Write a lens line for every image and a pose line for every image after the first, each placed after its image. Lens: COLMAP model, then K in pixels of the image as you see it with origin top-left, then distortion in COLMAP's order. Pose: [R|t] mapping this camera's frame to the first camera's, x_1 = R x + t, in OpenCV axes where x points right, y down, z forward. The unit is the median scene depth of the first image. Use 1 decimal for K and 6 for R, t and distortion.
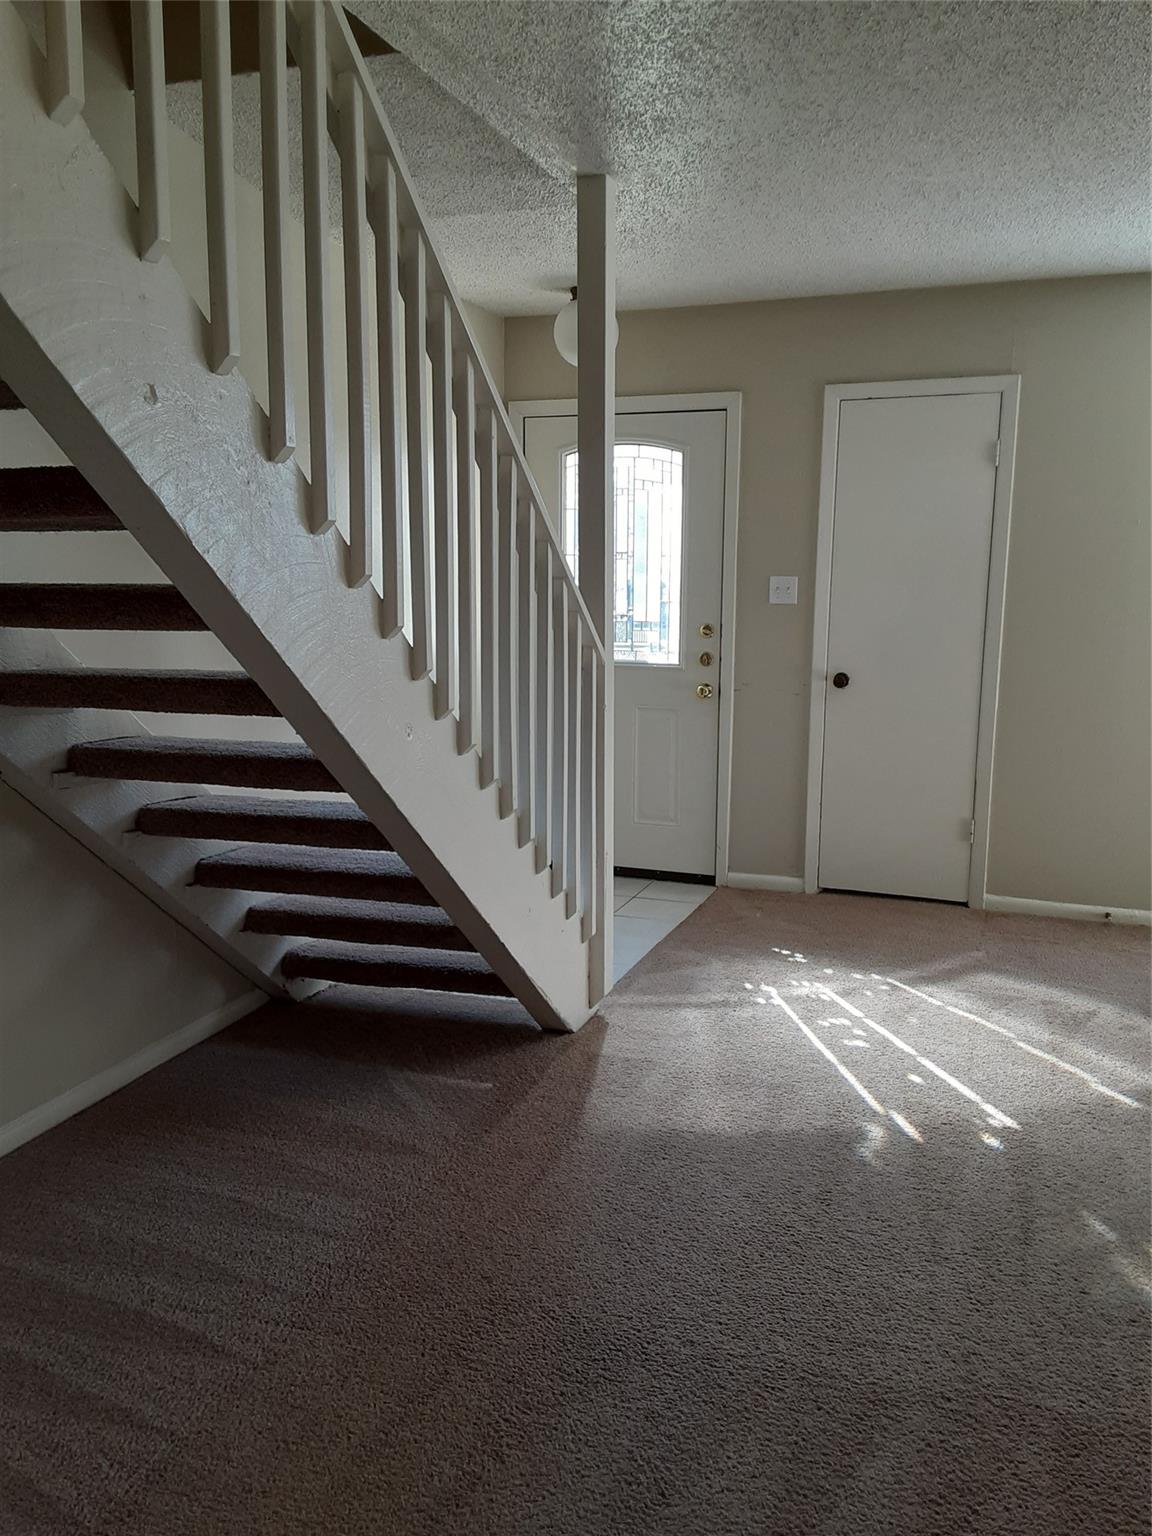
lens RADIAL K [[1242.4, 0, 573.6], [0, 1242.4, 763.6], [0, 0, 1]] dist [0.106595, -0.149901]
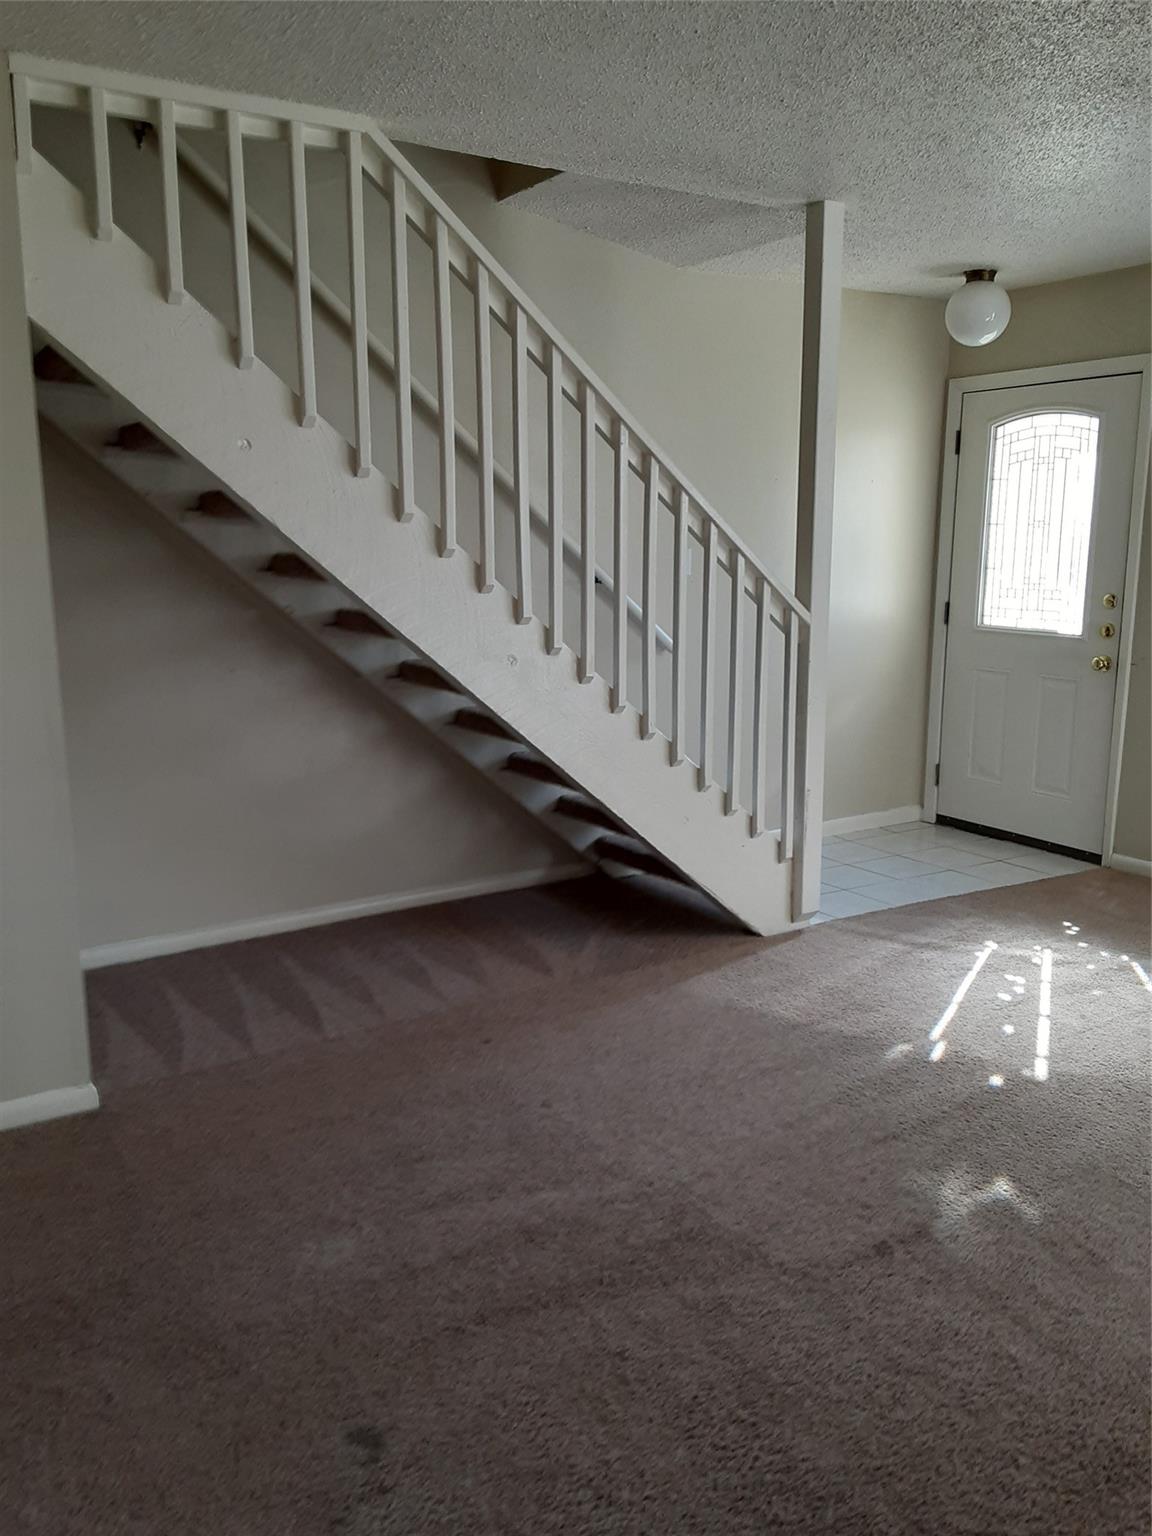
lens RADIAL K [[1242.4, 0, 552.9], [0, 1242.4, 760.7], [0, 0, 1]] dist [0.106595, -0.149901]
pose [[0.794593, 0.105877, -0.597839, 0.482867], [-0.093224, 0.994277, 0.052181, 0.007690], [0.599942, 0.014270, 0.799916, -0.058877]]
